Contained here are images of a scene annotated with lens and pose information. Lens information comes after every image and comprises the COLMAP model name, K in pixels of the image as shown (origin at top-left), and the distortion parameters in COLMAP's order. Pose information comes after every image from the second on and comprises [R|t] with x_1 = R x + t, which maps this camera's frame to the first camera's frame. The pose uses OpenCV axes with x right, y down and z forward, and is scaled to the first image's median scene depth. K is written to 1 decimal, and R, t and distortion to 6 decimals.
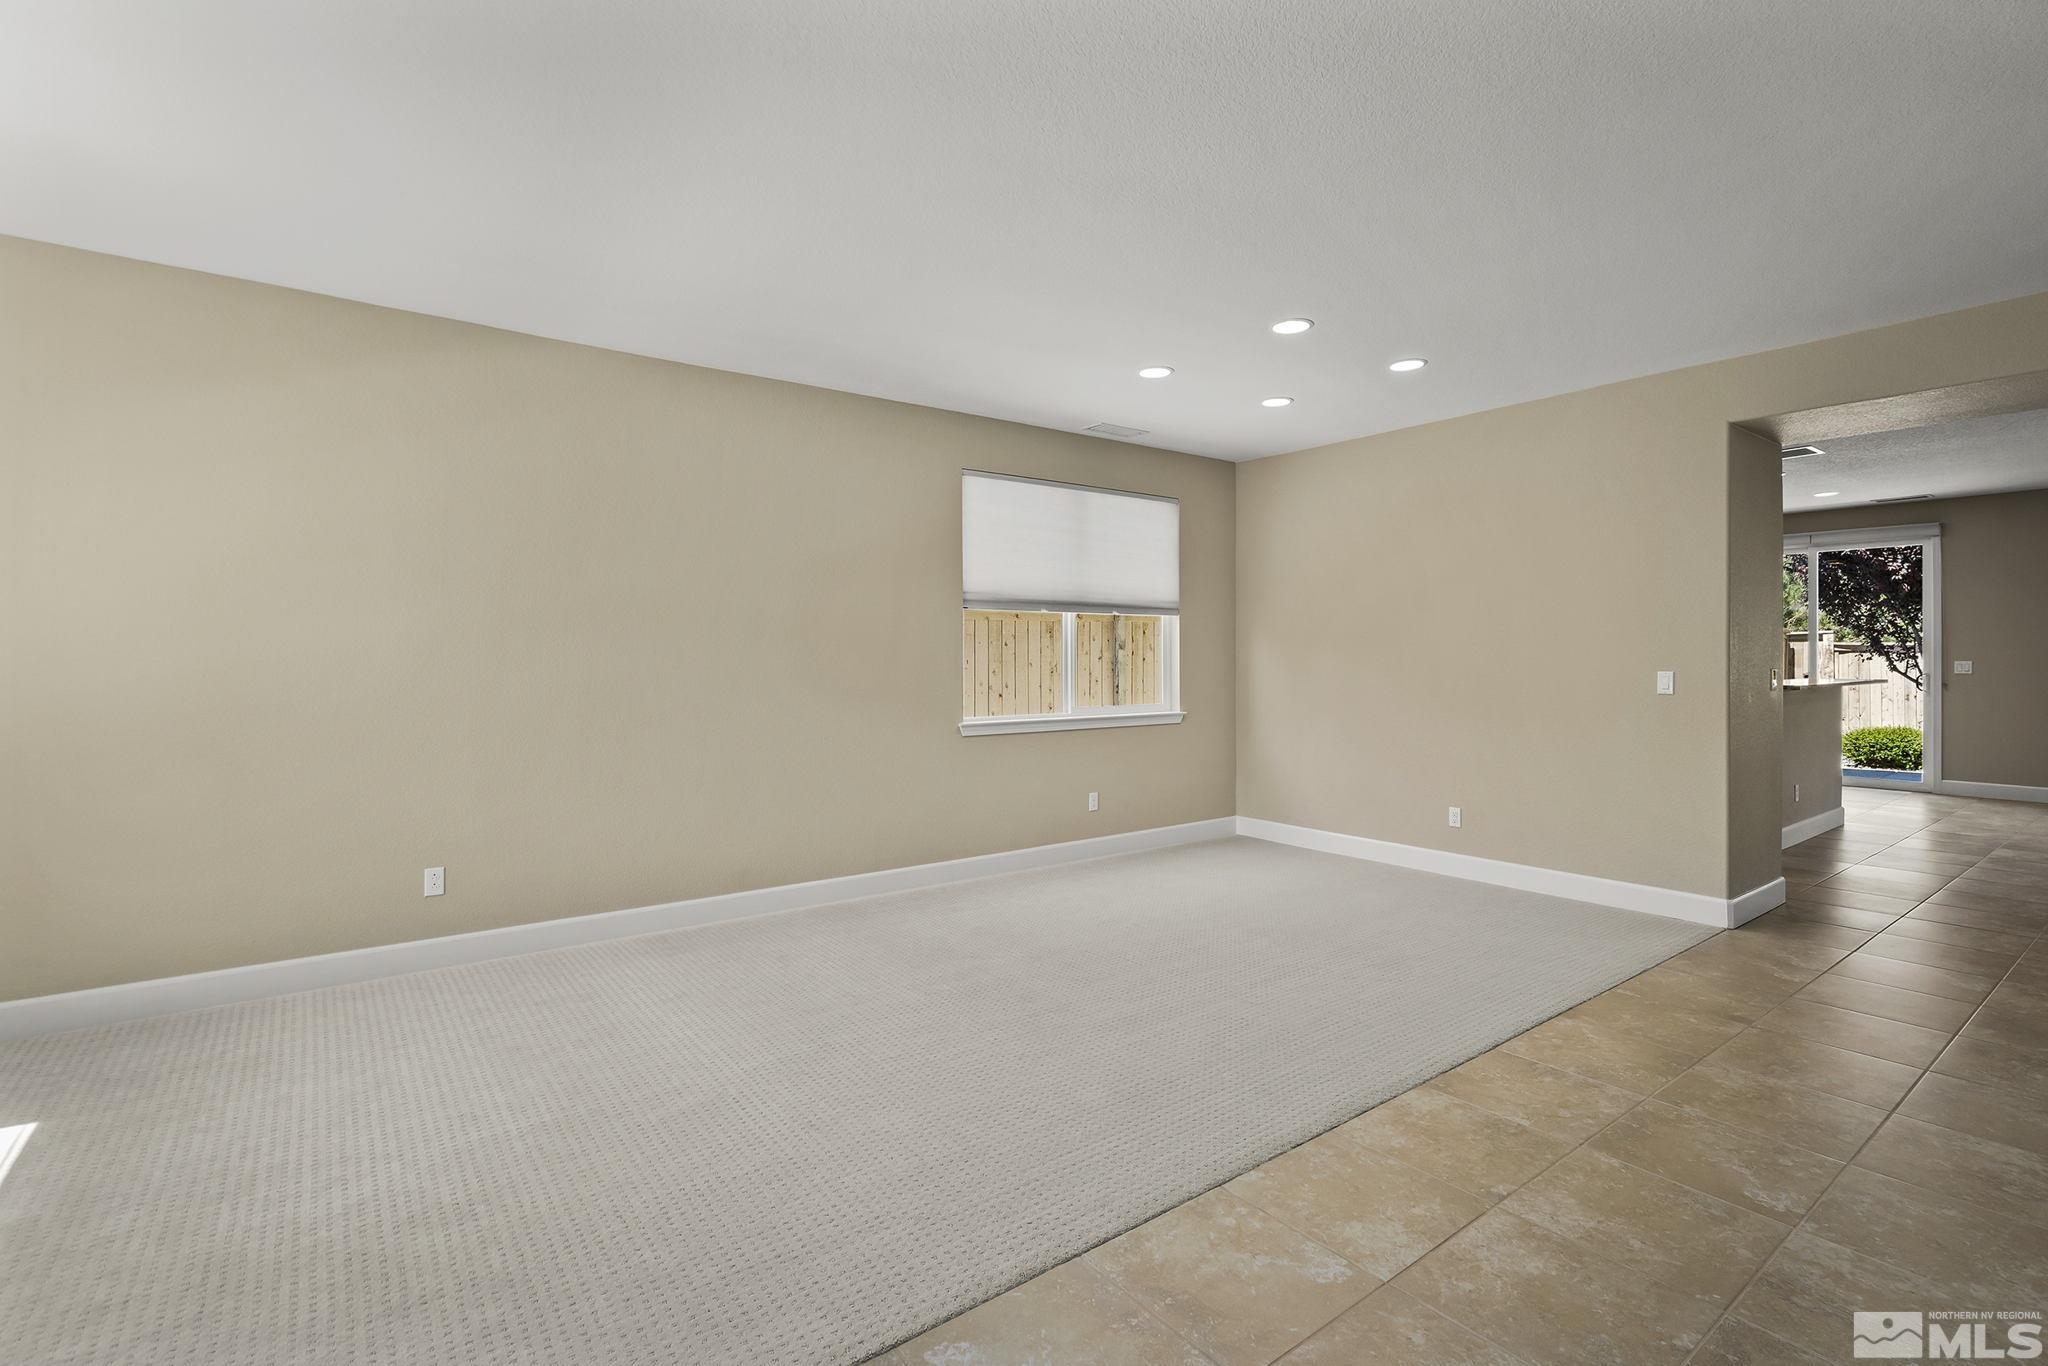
lens RADIAL K [[938.8, 0, 1025.5], [0, 938.8, 650.2], [0, 0, 1]] dist [-0.000470, 0.000023]
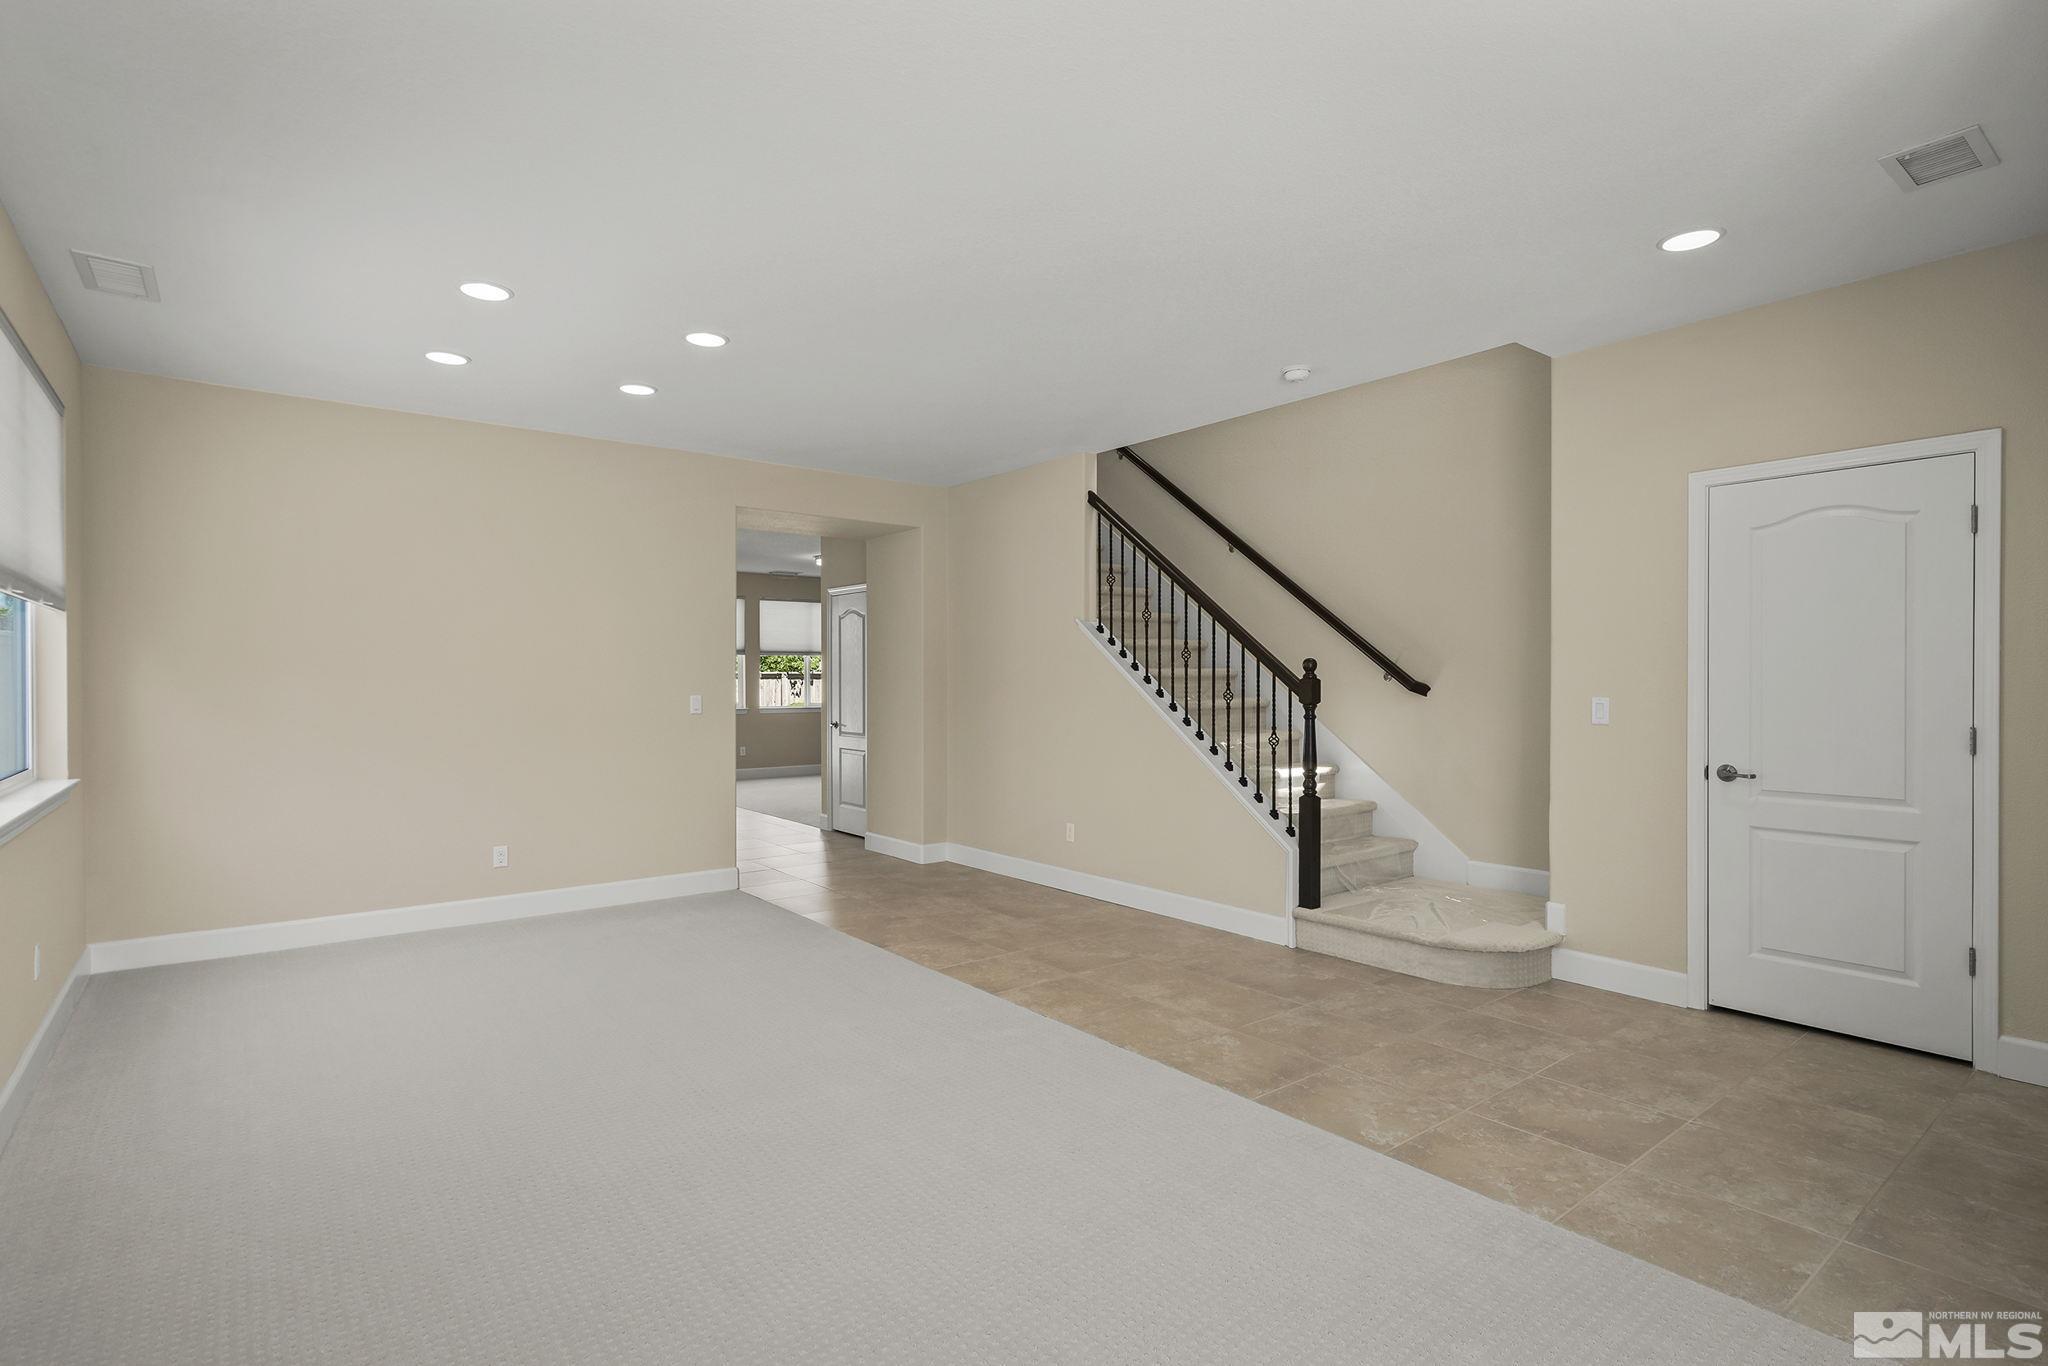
lens RADIAL K [[1017.9, 0, 1024.0], [0, 1017.9, 683.0], [0, 0, 1]] dist [-0.001504, 0.000289]
pose [[-0.003937, -0.009339, 0.999949, -1.073097], [-0.001599, 0.999955, 0.009333, -0.004312], [-0.999991, -0.001562, -0.003952, 0.973967]]
